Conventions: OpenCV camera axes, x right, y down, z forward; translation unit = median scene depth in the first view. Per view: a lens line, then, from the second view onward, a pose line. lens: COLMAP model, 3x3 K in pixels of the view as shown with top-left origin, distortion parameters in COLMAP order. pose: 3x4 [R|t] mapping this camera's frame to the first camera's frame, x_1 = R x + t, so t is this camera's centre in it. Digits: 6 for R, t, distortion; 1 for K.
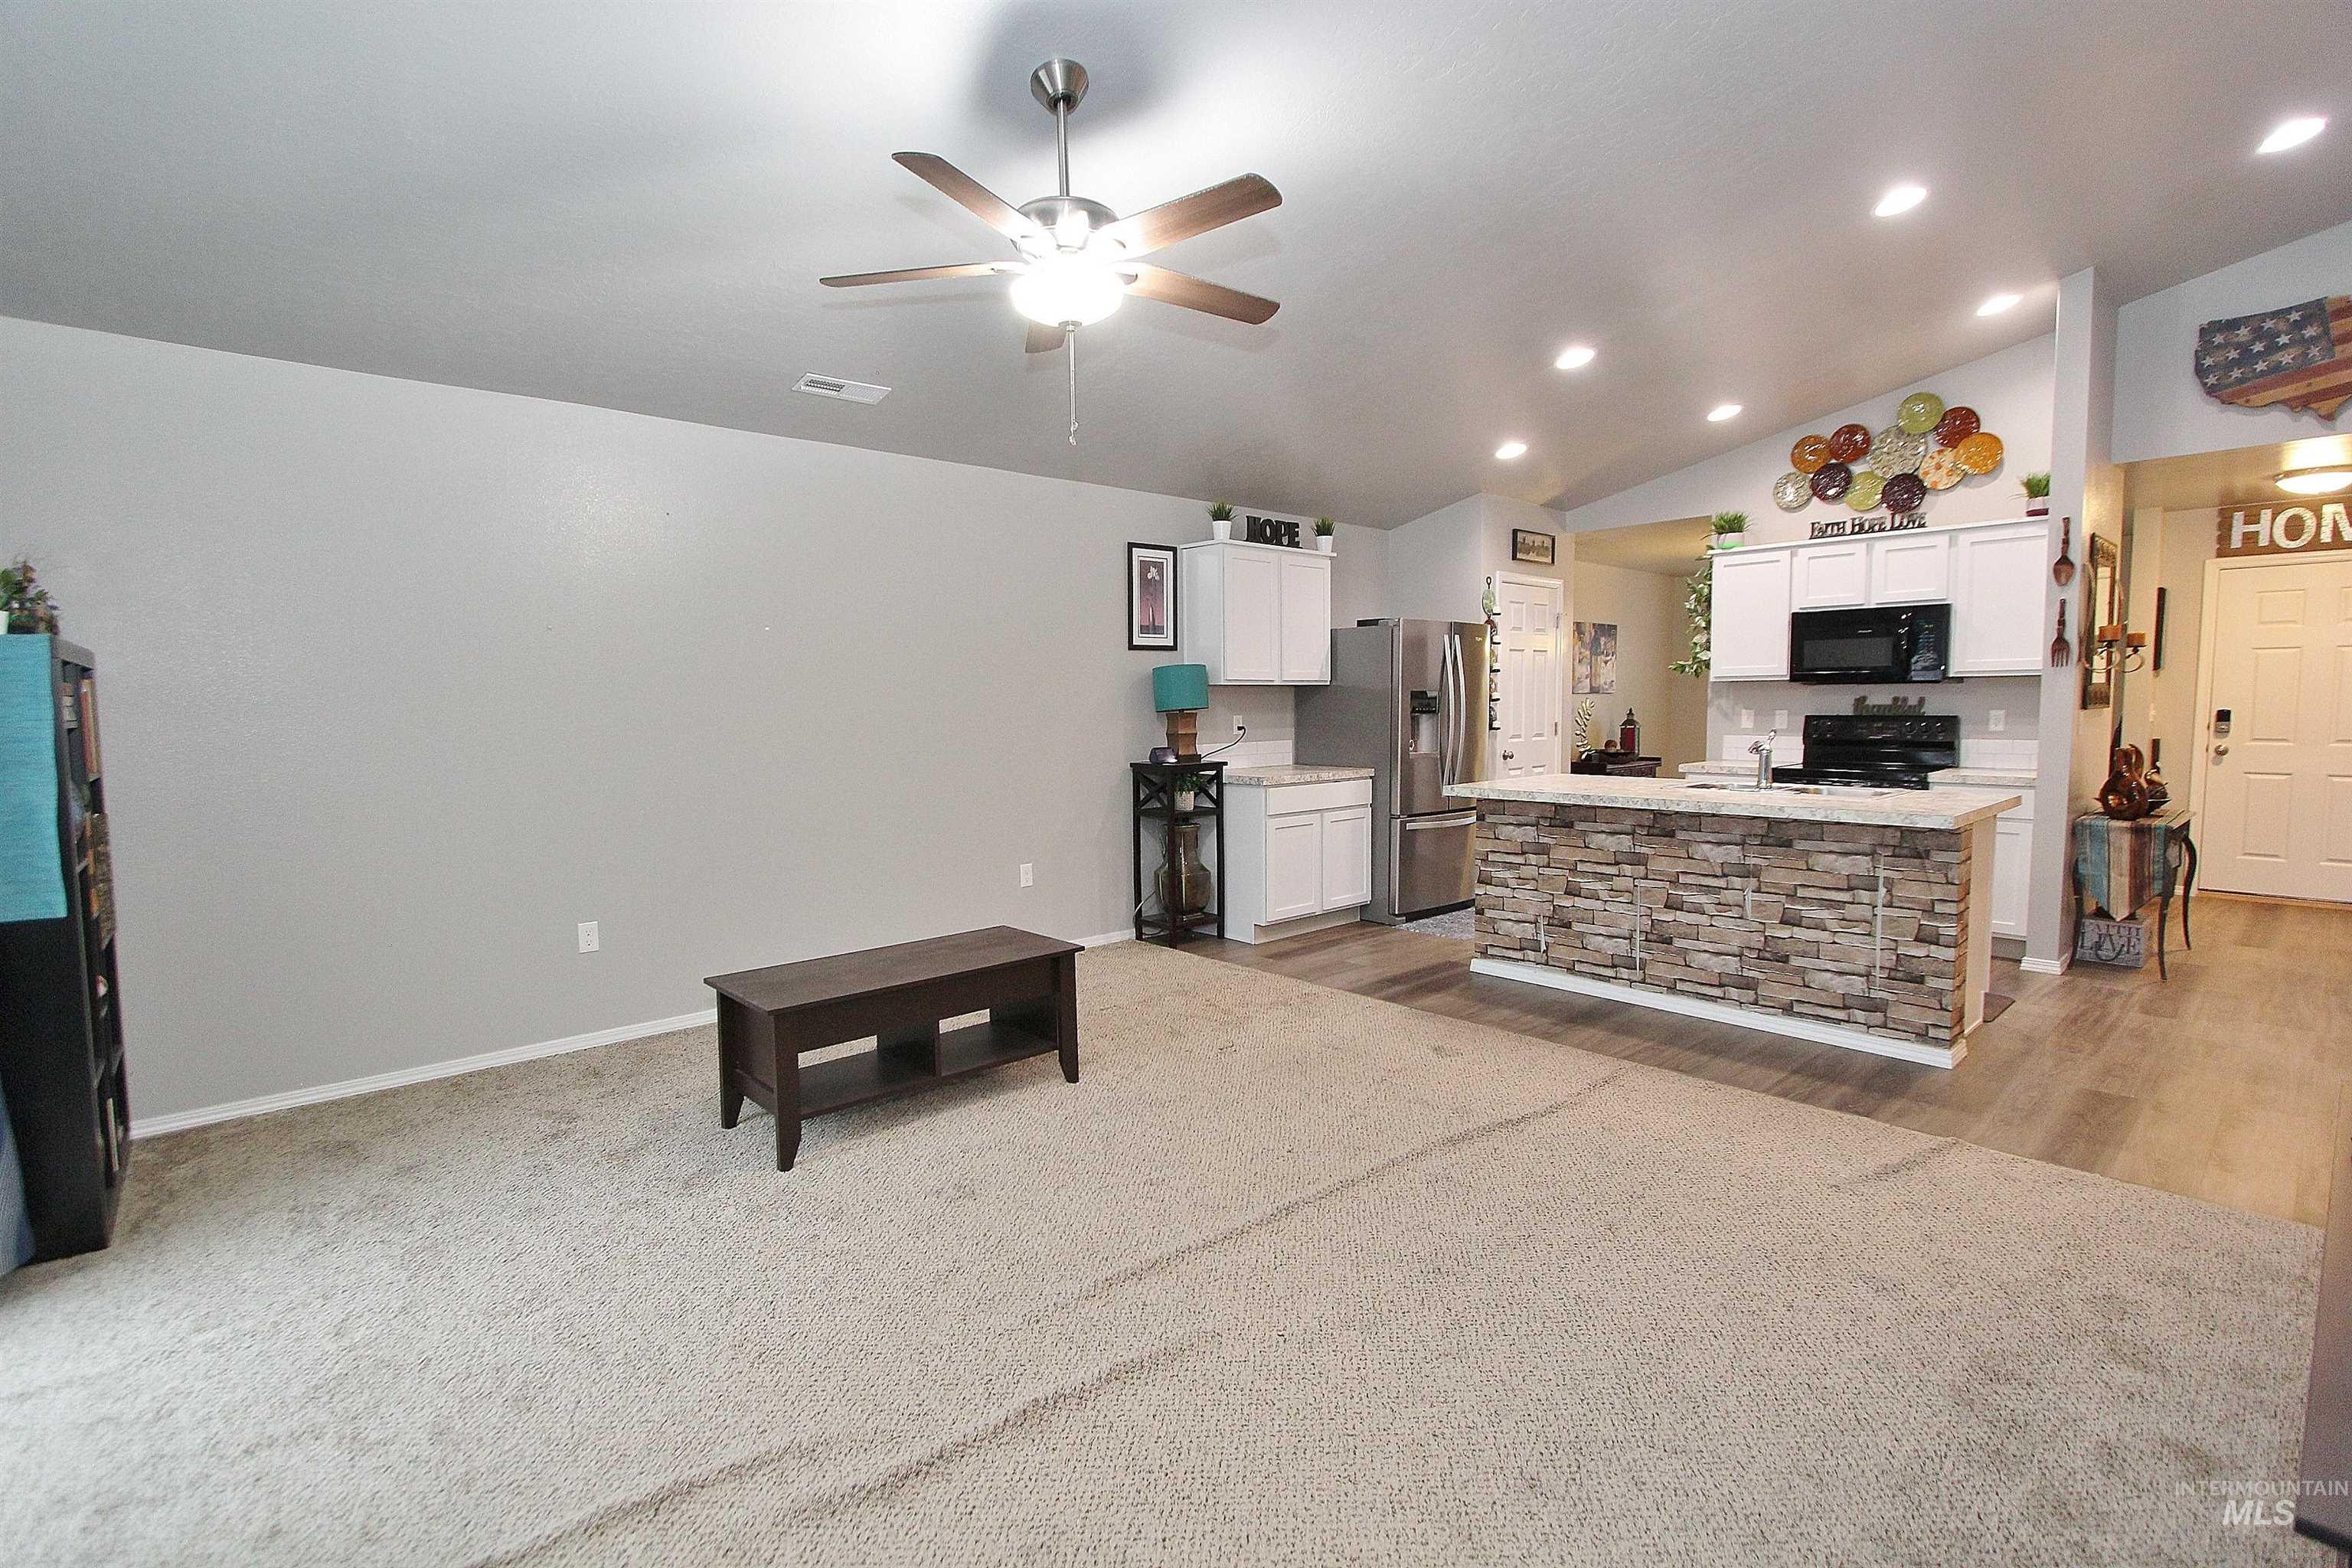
lens RADIAL K [[1079.6, 0, 1176.0], [0, 1079.6, 784.0], [0, 0, 1]] dist [-0.008058, -0.000252]
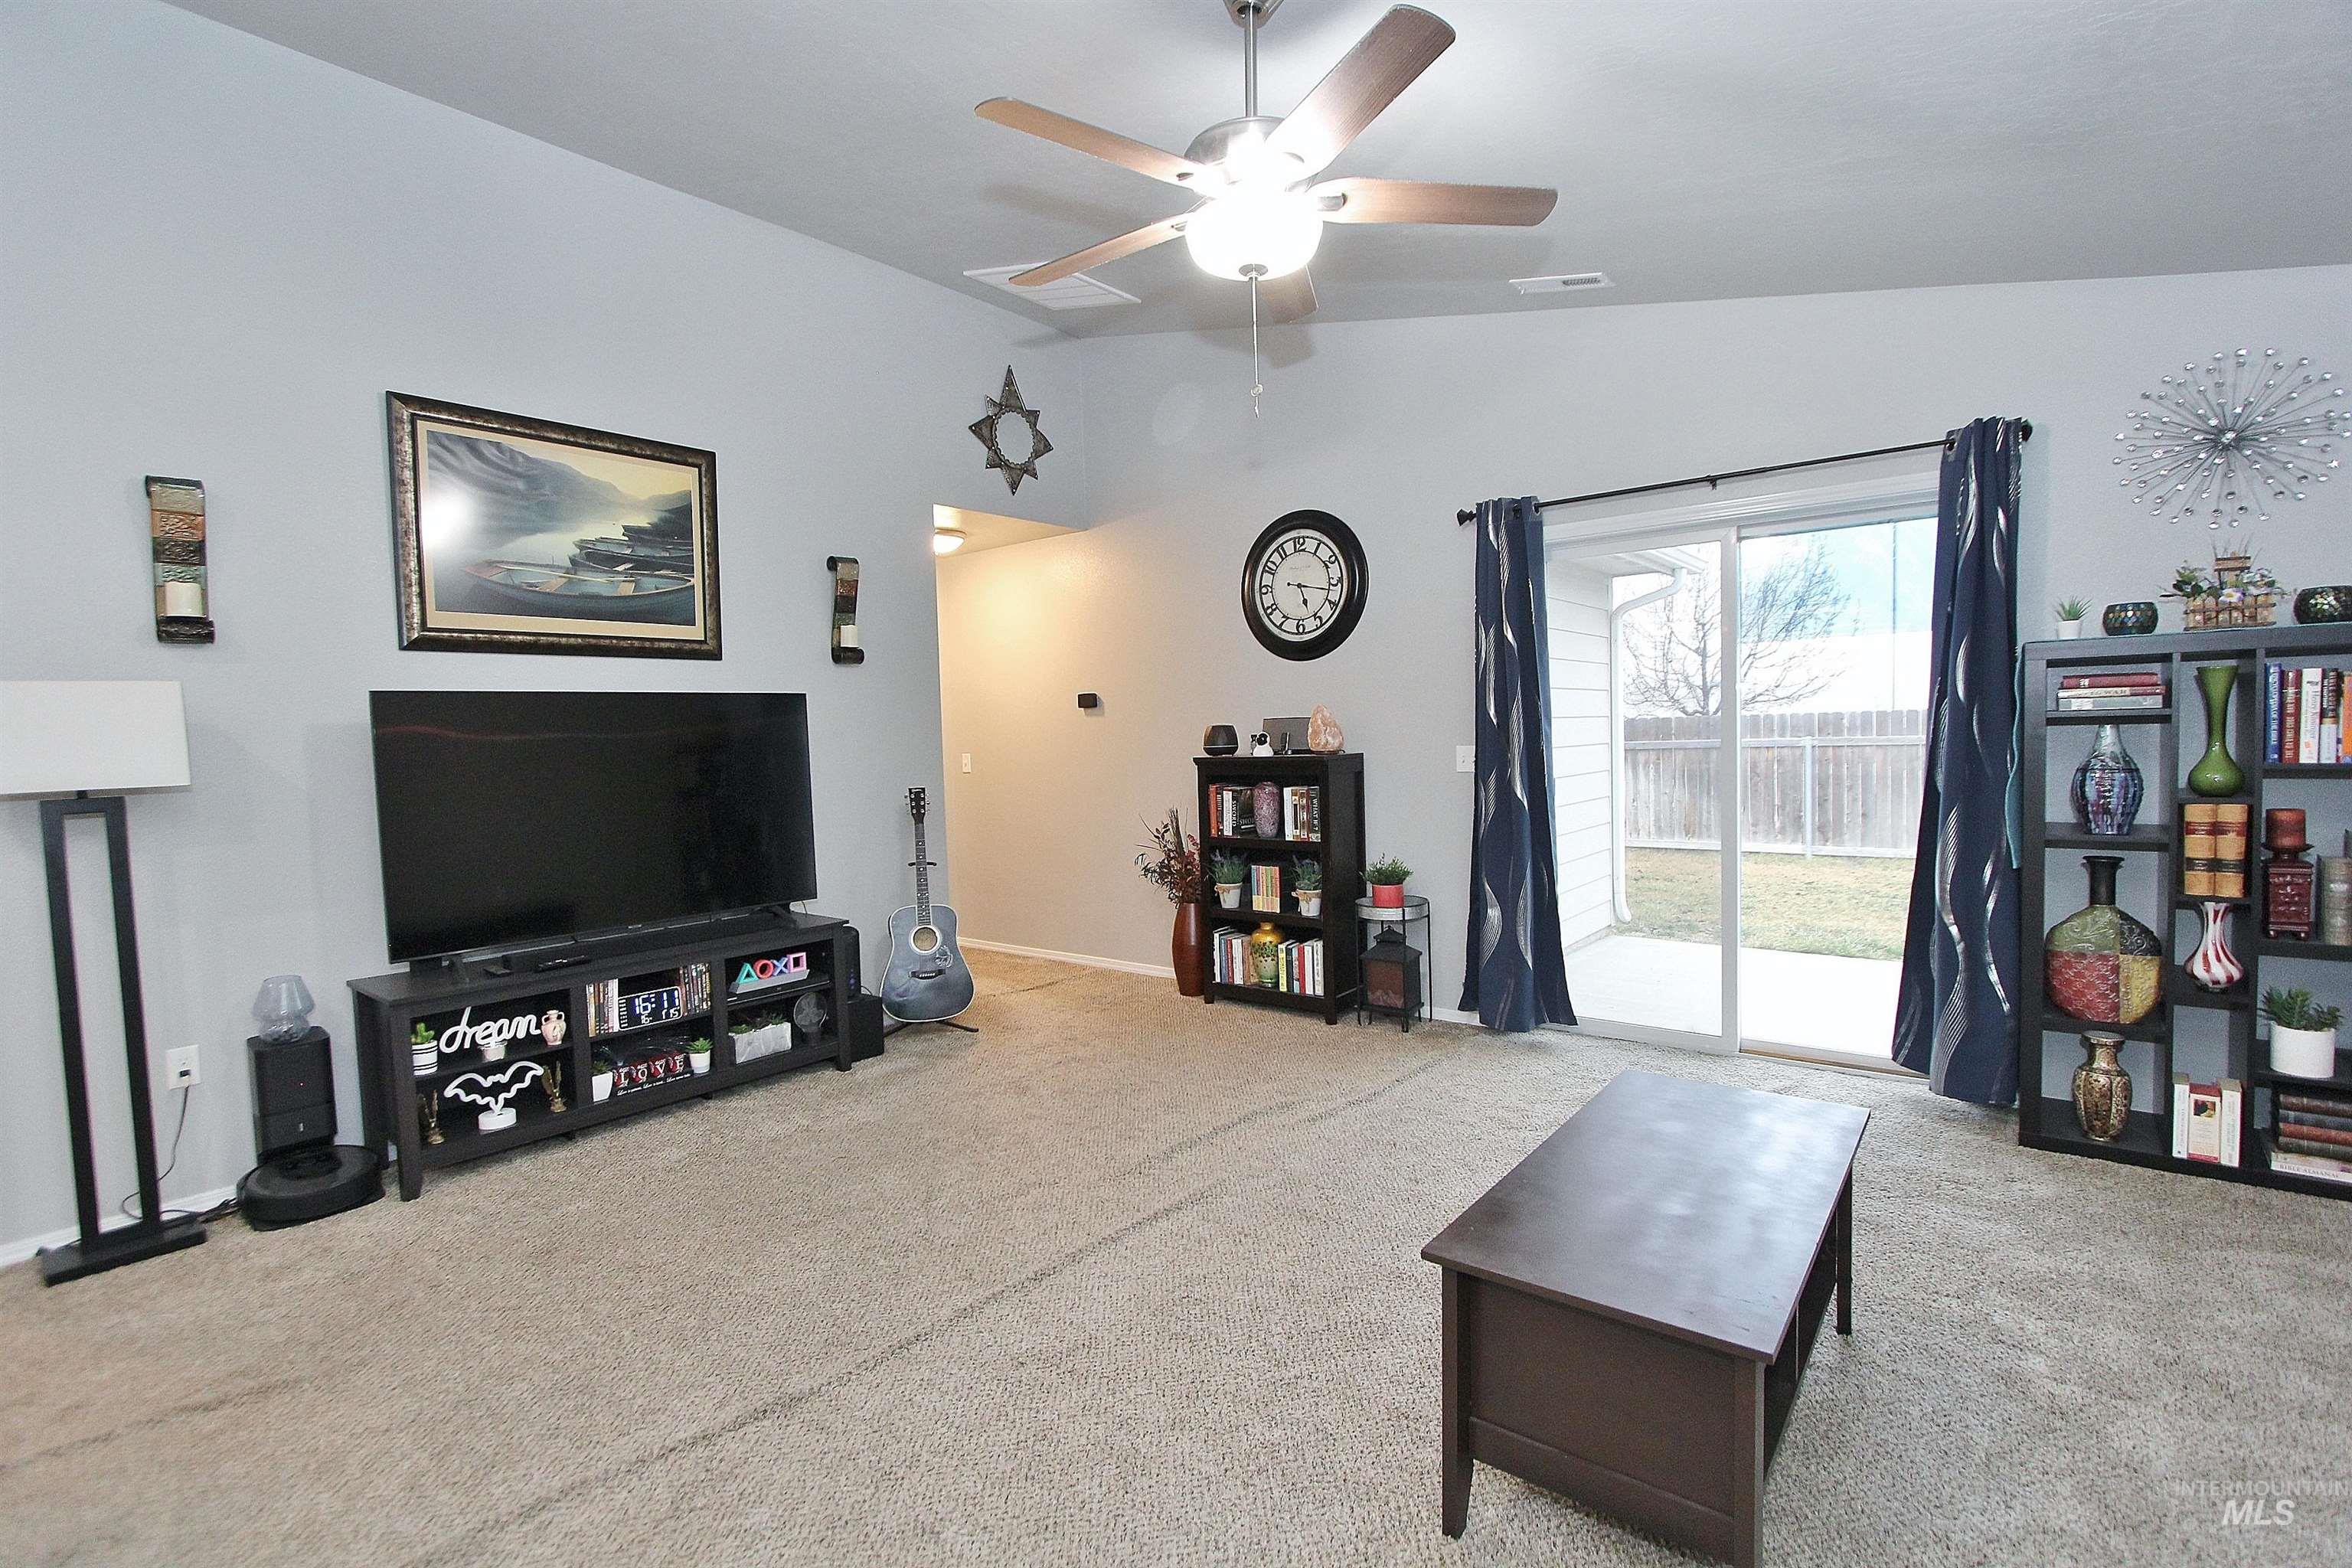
lens RADIAL K [[1079.6, 0, 1176.0], [0, 1079.6, 784.0], [0, 0, 1]] dist [-0.008058, -0.000252]
pose [[-0.988405, 0.047467, -0.144230, 0.043839], [0.028693, 0.991156, 0.129562, -0.071310], [0.149104, 0.123922, -0.981026, 0.886421]]
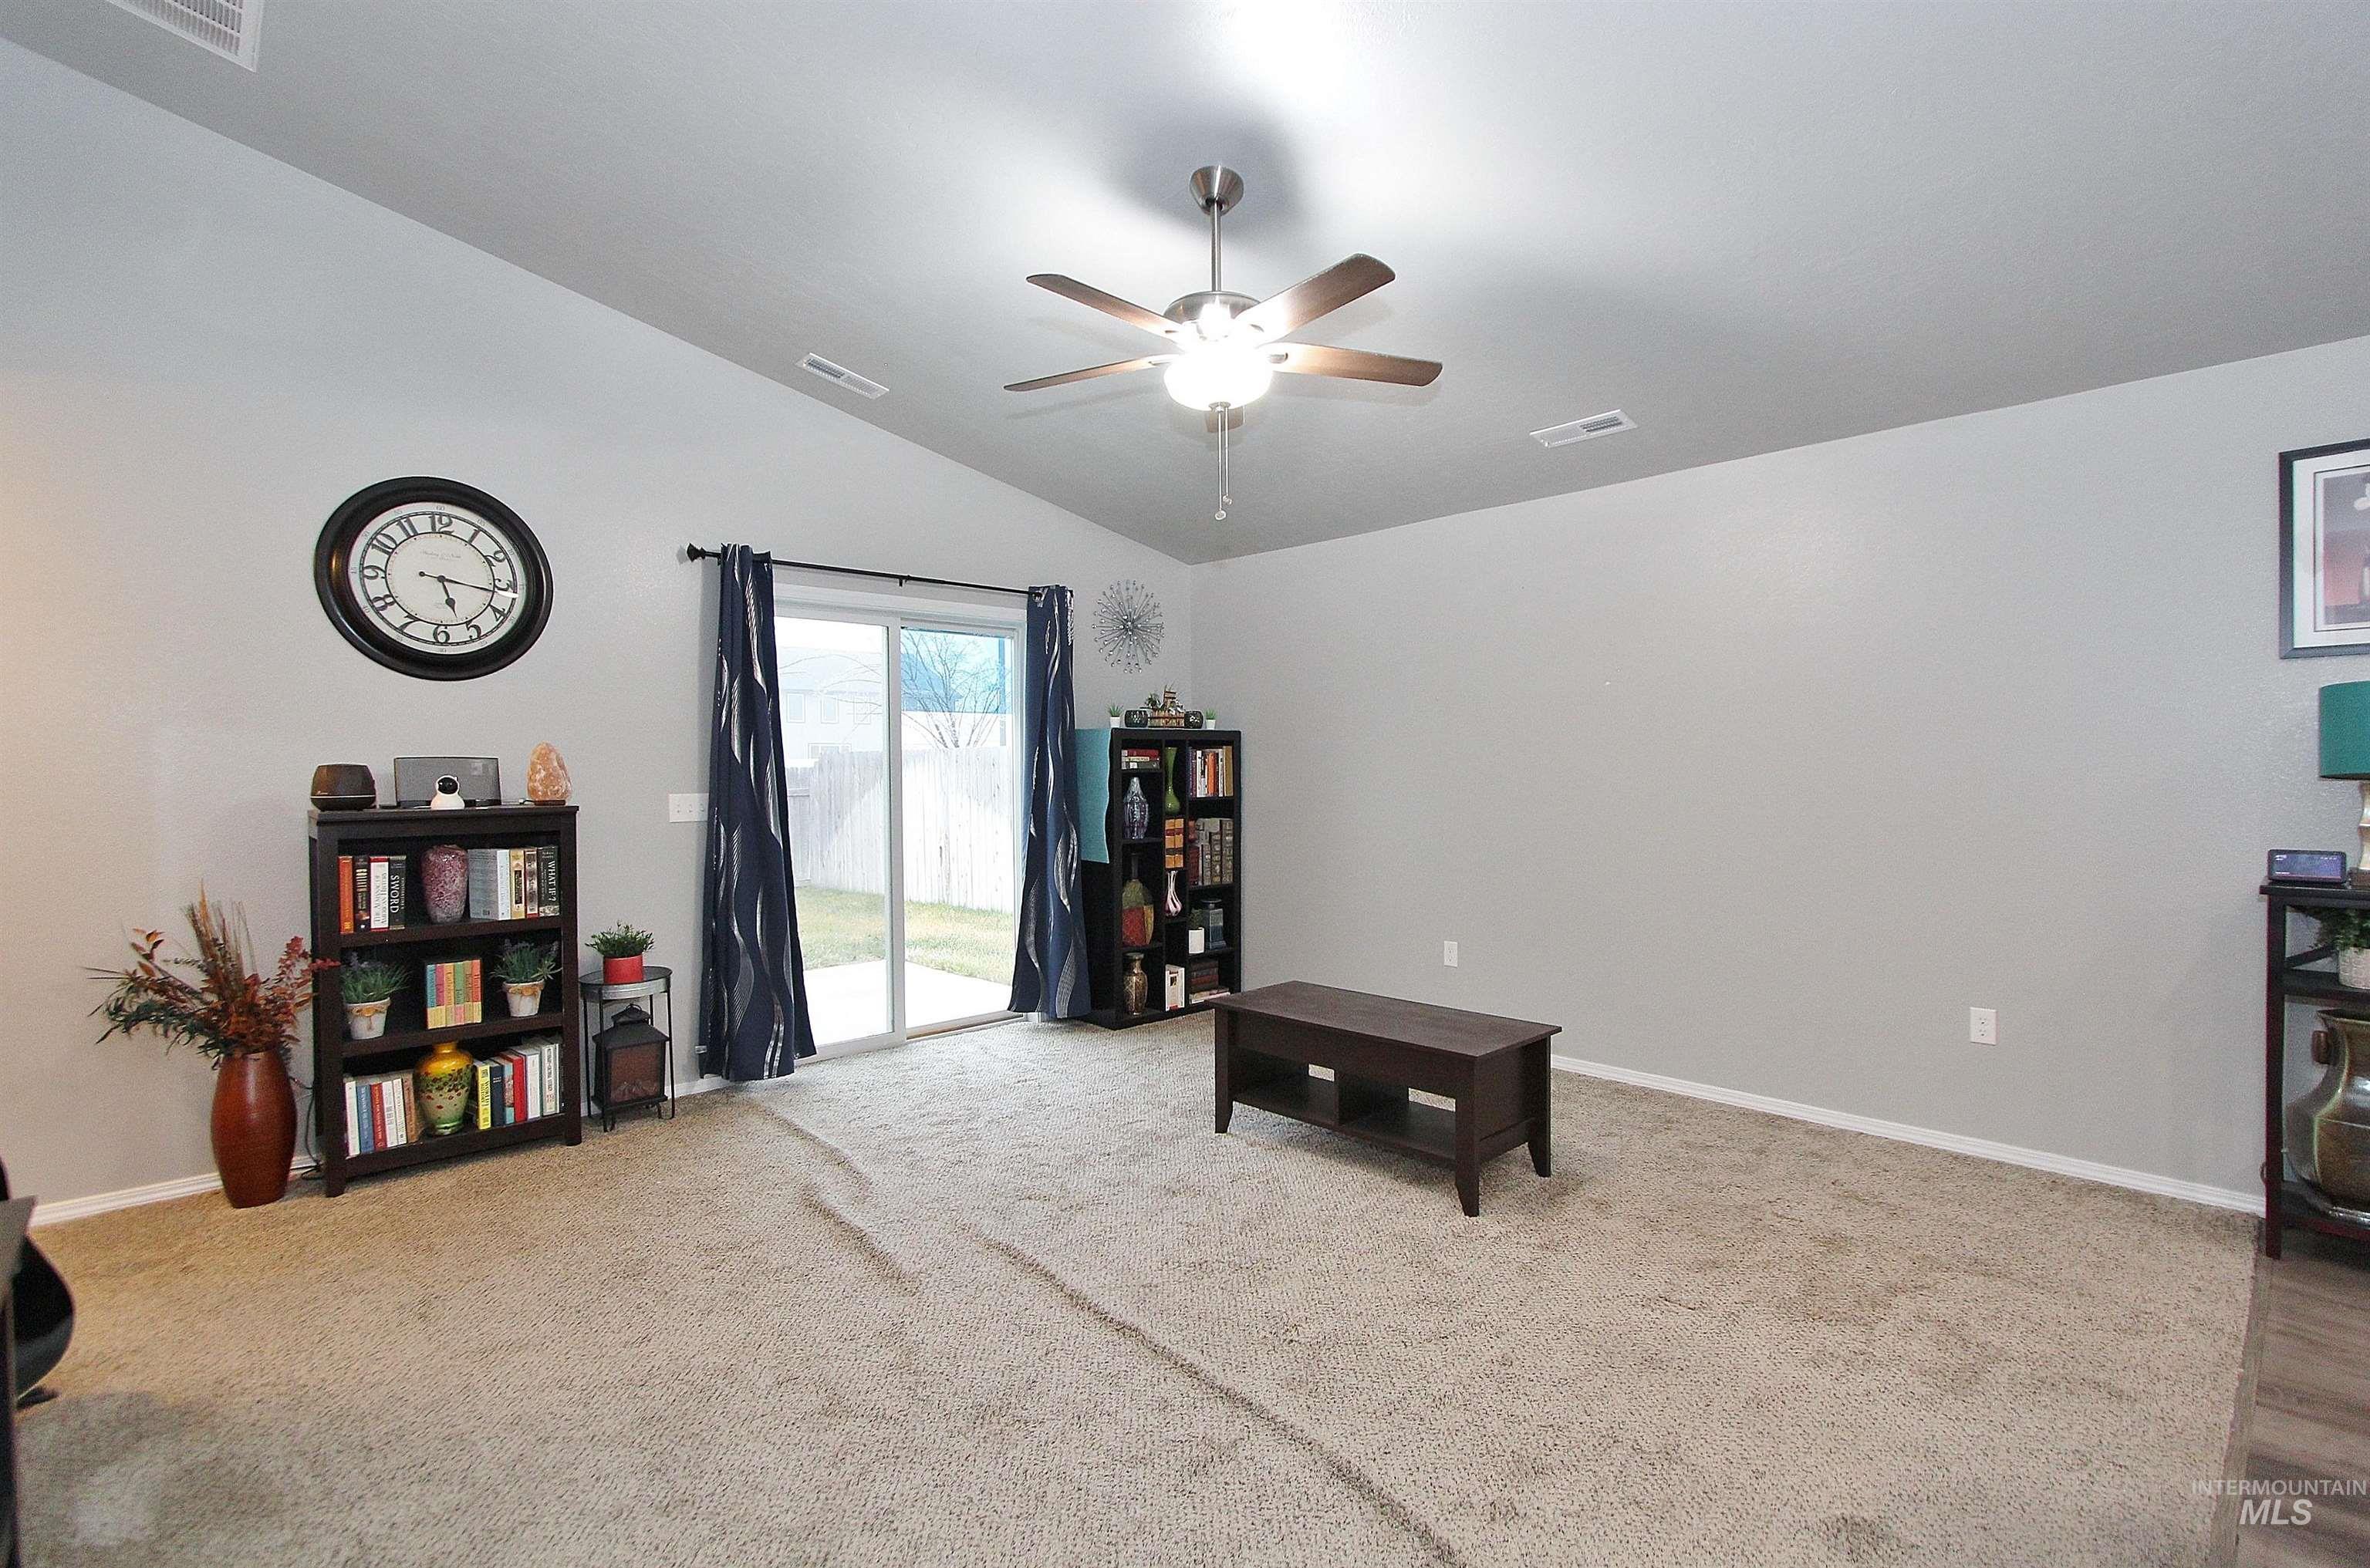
lens RADIAL K [[1095.8, 0, 1185.0], [0, 1095.8, 784.0], [0, 0, 1]] dist [-0.032833, 0.013860]
pose [[0.014313, 0.024823, -0.999589, 0.464900], [-0.070595, 0.997222, 0.023753, -0.039110], [0.997402, 0.070226, 0.016026, 0.467979]]
